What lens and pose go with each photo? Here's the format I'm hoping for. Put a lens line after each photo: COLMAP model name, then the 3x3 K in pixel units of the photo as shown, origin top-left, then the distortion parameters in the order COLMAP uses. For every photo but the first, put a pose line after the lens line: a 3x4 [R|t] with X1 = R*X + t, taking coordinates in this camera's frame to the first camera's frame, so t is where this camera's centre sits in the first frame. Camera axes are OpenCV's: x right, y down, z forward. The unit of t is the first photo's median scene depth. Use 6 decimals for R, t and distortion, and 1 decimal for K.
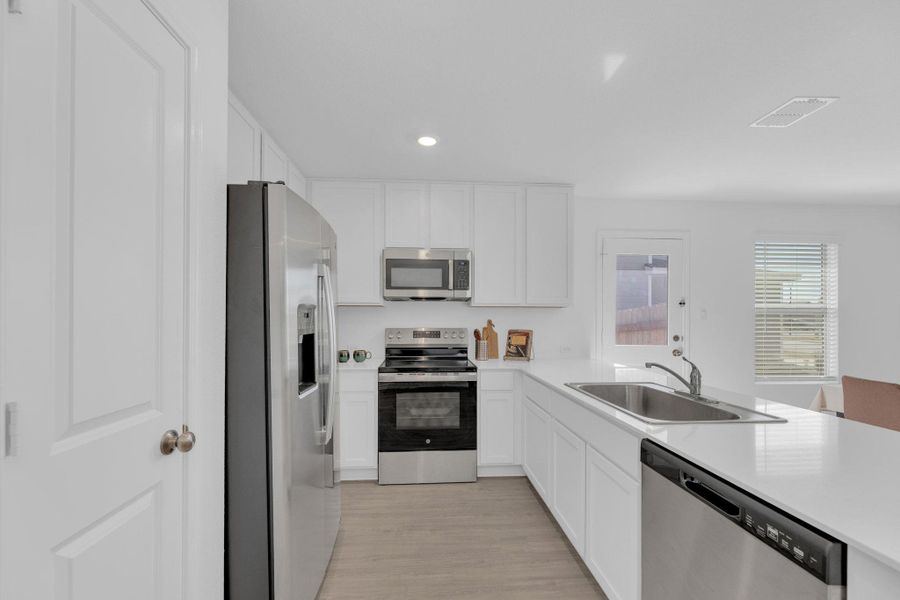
lens RADIAL K [[369.2, 0, 439.8], [0, 369.2, 316.0], [0, 0, 1]] dist [0.000817, -0.000905]
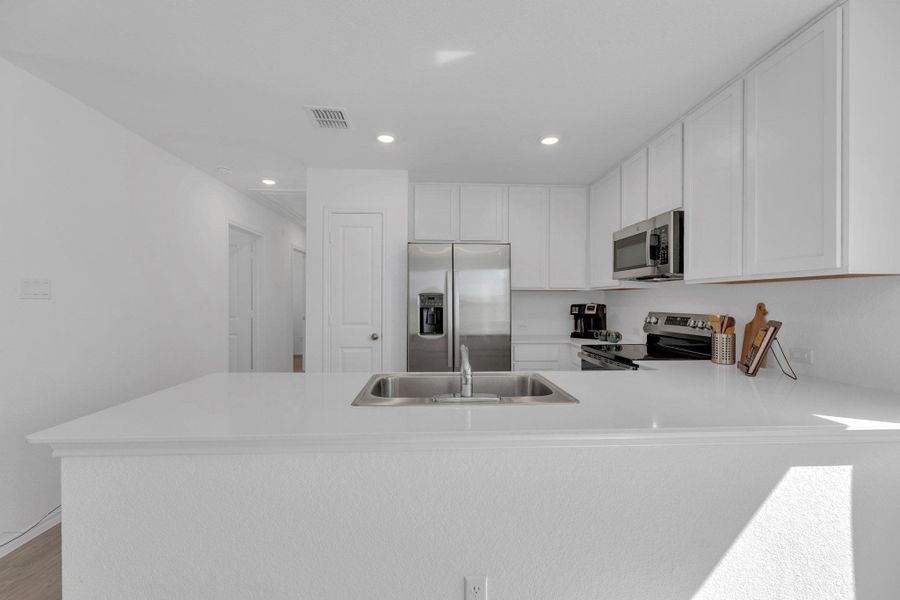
lens RADIAL K [[369.2, 0, 445.5], [0, 369.2, 299.3], [0, 0, 1]] dist [0.000817, -0.000905]
pose [[-0.018581, -0.008129, -0.999794, 0.838355], [0.001031, 0.999966, -0.008149, 0.009268], [0.999827, -0.001182, -0.018572, 0.548022]]
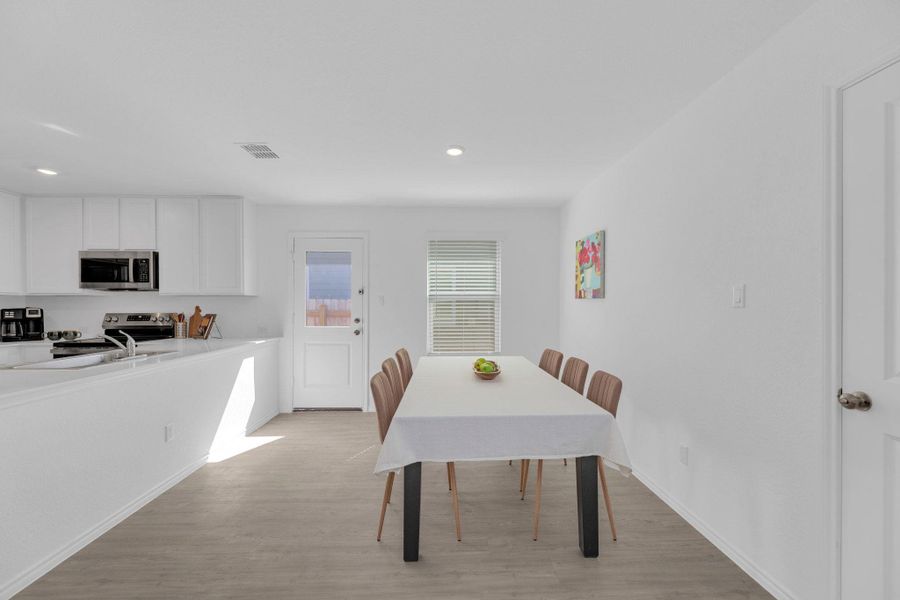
lens RADIAL K [[369.2, 0, 454.6], [0, 369.2, 308.1], [0, 0, 1]] dist [0.000817, -0.000905]
pose [[0.999775, -0.006099, -0.020309, 1.133484], [0.006340, 0.999910, 0.011811, 0.008782], [0.020235, -0.011937, 0.999724, -0.238740]]
